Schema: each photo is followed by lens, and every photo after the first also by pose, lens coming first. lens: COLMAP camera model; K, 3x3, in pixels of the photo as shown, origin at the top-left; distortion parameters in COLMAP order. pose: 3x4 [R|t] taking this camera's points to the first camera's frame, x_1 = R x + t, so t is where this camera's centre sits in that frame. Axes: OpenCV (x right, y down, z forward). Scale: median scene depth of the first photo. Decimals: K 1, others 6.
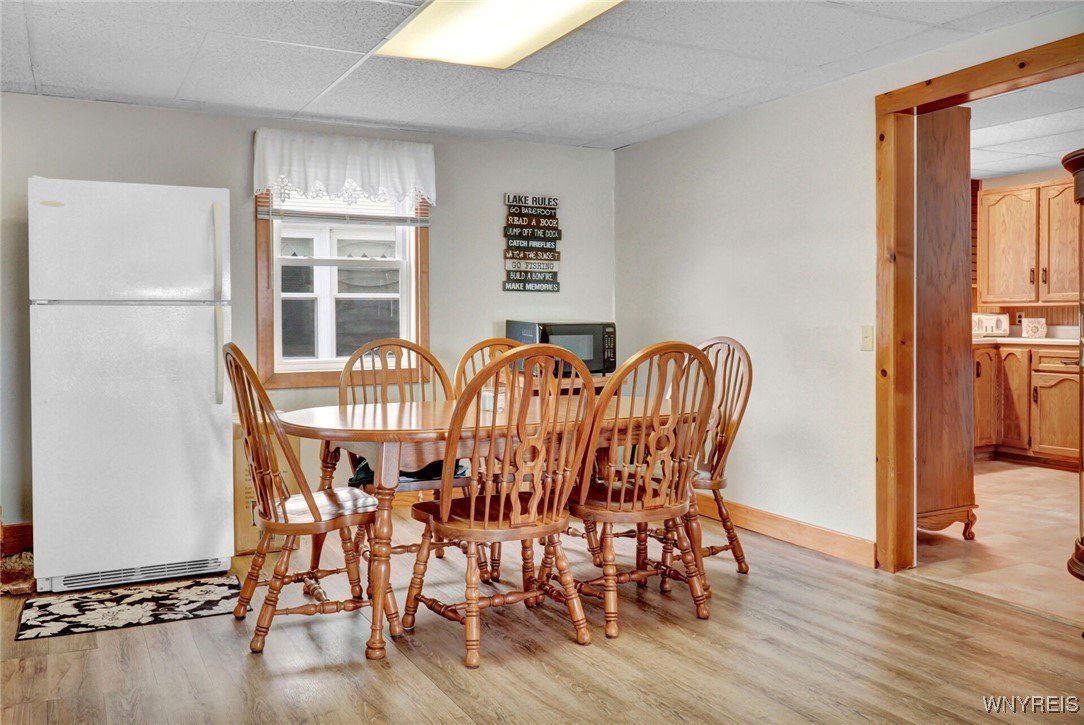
lens RADIAL K [[886.9, 0, 489.3], [0, 886.9, 334.5], [0, 0, 1]] dist [0.006733, -0.012182]
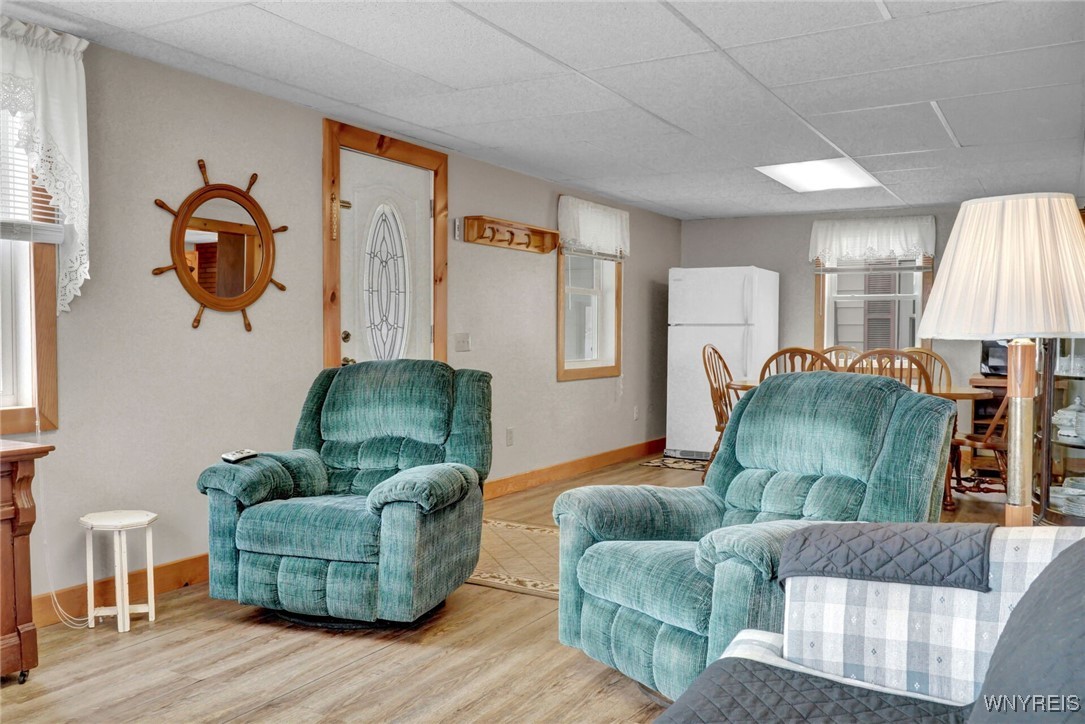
lens RADIAL K [[887.7, 0, 536.2], [0, 887.7, 360.4], [0, 0, 1]] dist [0.006733, -0.012182]
pose [[0.551284, 0.033439, -0.833647, 0.805977], [-0.023056, 0.999425, 0.024842, 0.003602], [0.833999, 0.005526, 0.551739, -0.351939]]
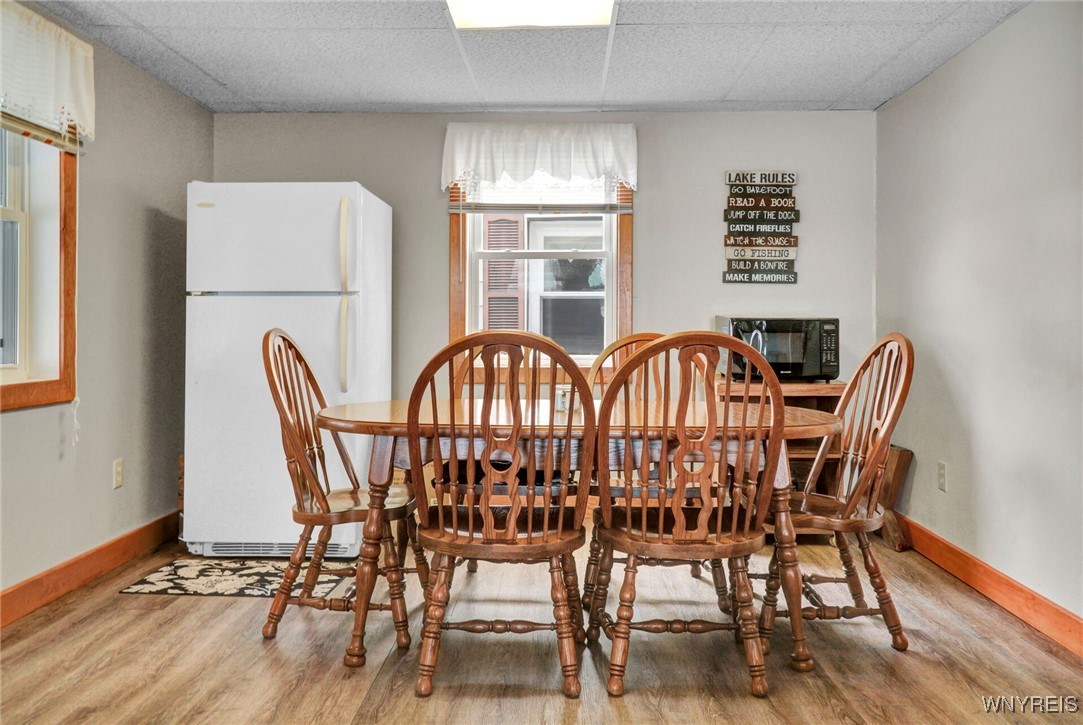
lens RADIAL K [[886.0, 0, 533.6], [0, 886.0, 325.5], [0, 0, 1]] dist [0.006733, -0.012182]
pose [[0.884869, 0.006078, -0.465800, 0.272581], [-0.015908, 0.999726, -0.017174, 0.011546], [0.465568, 0.022607, 0.884724, 0.147623]]
